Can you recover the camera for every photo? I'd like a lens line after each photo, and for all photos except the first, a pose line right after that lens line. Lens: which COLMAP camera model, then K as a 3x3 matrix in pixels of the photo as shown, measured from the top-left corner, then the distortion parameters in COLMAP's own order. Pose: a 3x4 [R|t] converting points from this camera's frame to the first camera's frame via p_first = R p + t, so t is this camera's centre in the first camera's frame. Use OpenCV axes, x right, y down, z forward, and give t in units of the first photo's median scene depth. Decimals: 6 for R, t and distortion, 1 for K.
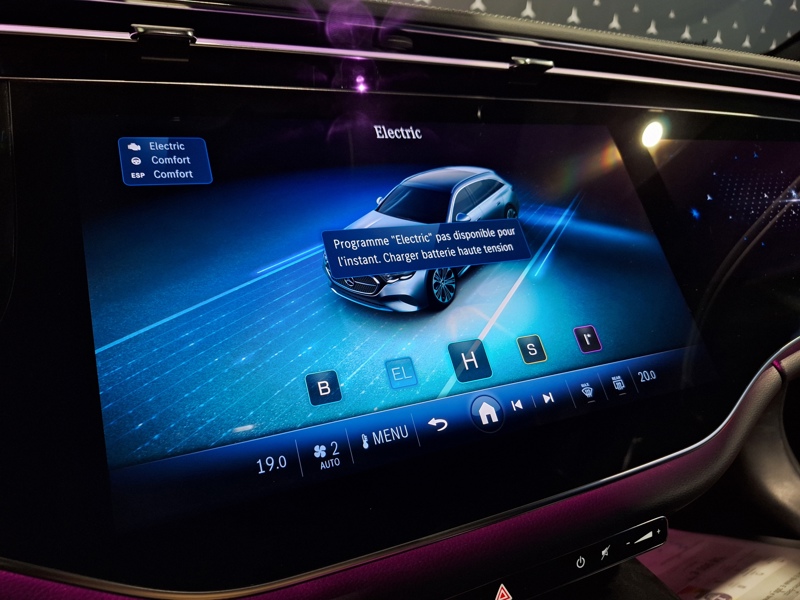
lens RADIAL K [[562.2, 0, 407.7], [0, 562.2, 307.3], [0, 0, 1]] dist [0.007981, -0.026160]
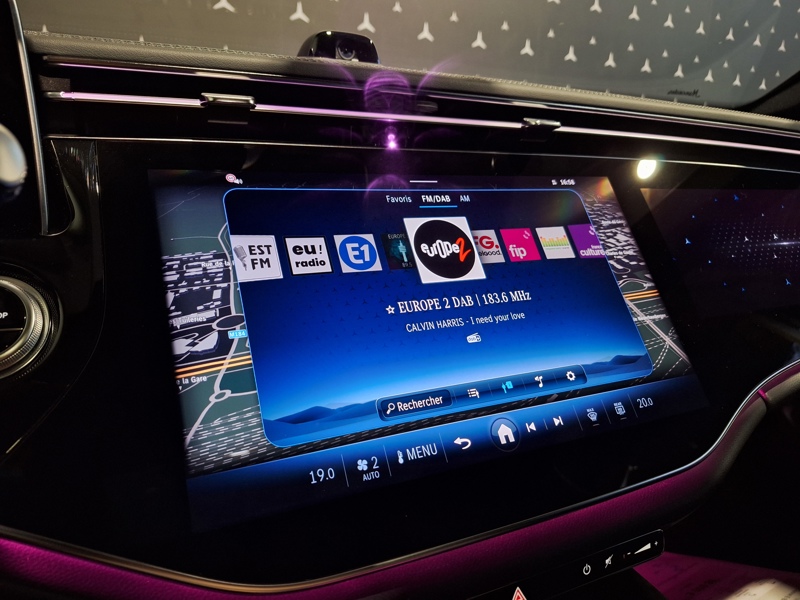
lens RADIAL K [[562.2, 0, 405.5], [0, 562.2, 307.0], [0, 0, 1]] dist [0.007981, -0.026160]
pose [[0.999907, 0.012564, 0.005229, -0.064873], [-0.012322, 0.998956, -0.043990, -0.014344], [-0.005776, 0.043921, 0.999018, -0.136240]]
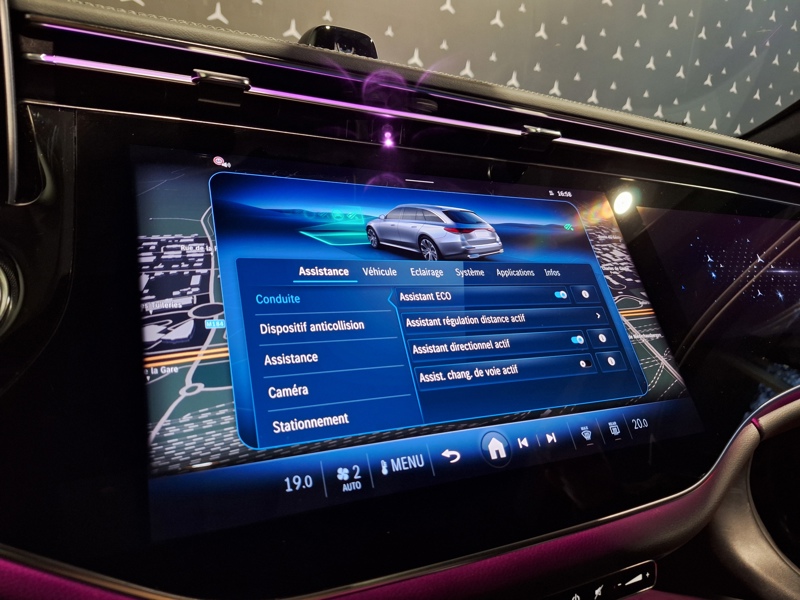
lens RADIAL K [[562.2, 0, 398.7], [0, 562.2, 302.5], [0, 0, 1]] dist [0.007981, -0.026160]
pose [[0.997055, 0.066735, 0.037781, -0.094105], [-0.062965, 0.993630, -0.093460, 0.024016], [-0.043777, 0.090806, 0.994906, -0.068445]]
